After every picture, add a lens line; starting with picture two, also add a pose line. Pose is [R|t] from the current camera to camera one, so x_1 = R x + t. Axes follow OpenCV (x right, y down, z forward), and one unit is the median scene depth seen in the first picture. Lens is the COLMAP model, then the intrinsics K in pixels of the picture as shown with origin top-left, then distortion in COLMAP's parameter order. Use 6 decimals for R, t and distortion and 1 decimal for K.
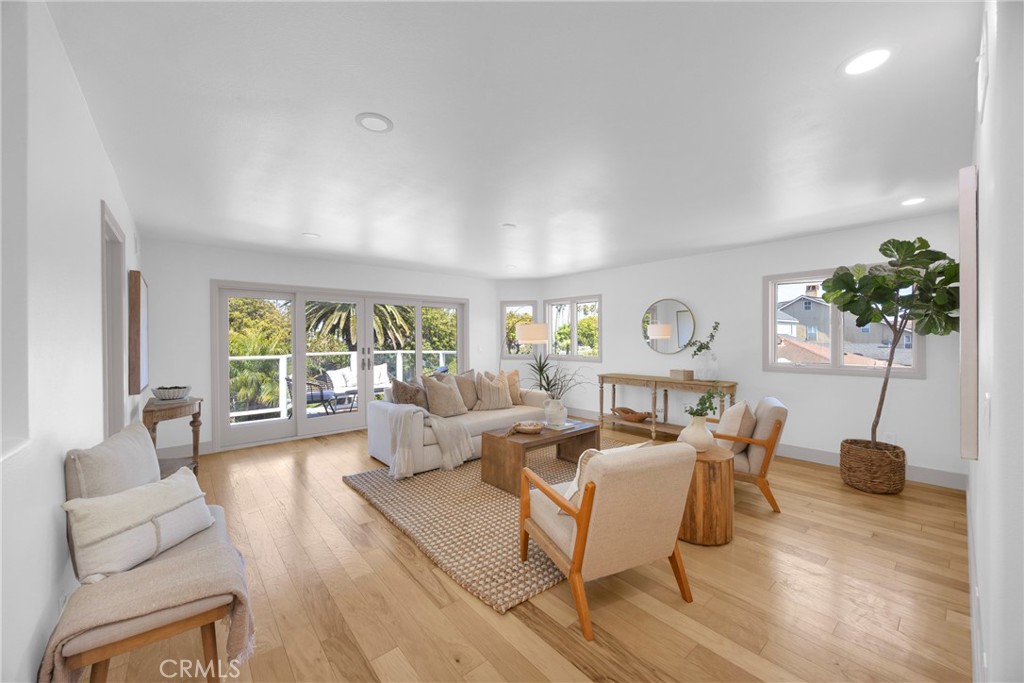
lens RADIAL K [[385.8, 0, 510.2], [0, 385.8, 342.4], [0, 0, 1]] dist [-0.008092, -0.000077]
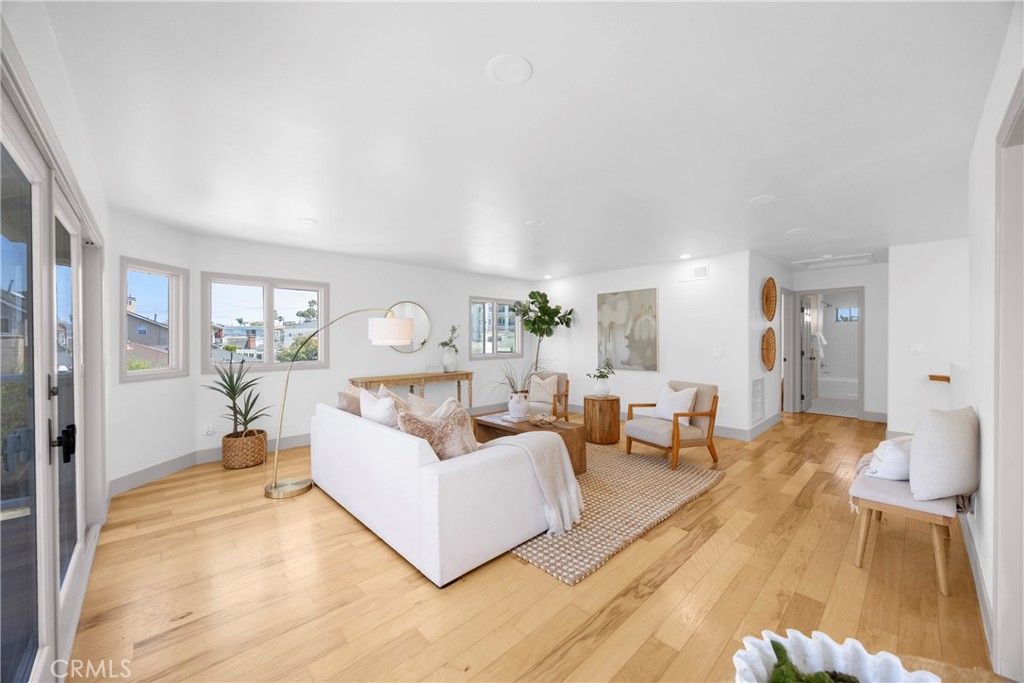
lens RADIAL K [[385.8, 0, 509.8], [0, 385.8, 341.2], [0, 0, 1]] dist [-0.008092, -0.000077]
pose [[-0.053706, 0.007206, 0.998531, -1.276975], [0.011089, 0.999917, -0.006620, 0.011398], [-0.998495, 0.010717, -0.053782, 1.445990]]
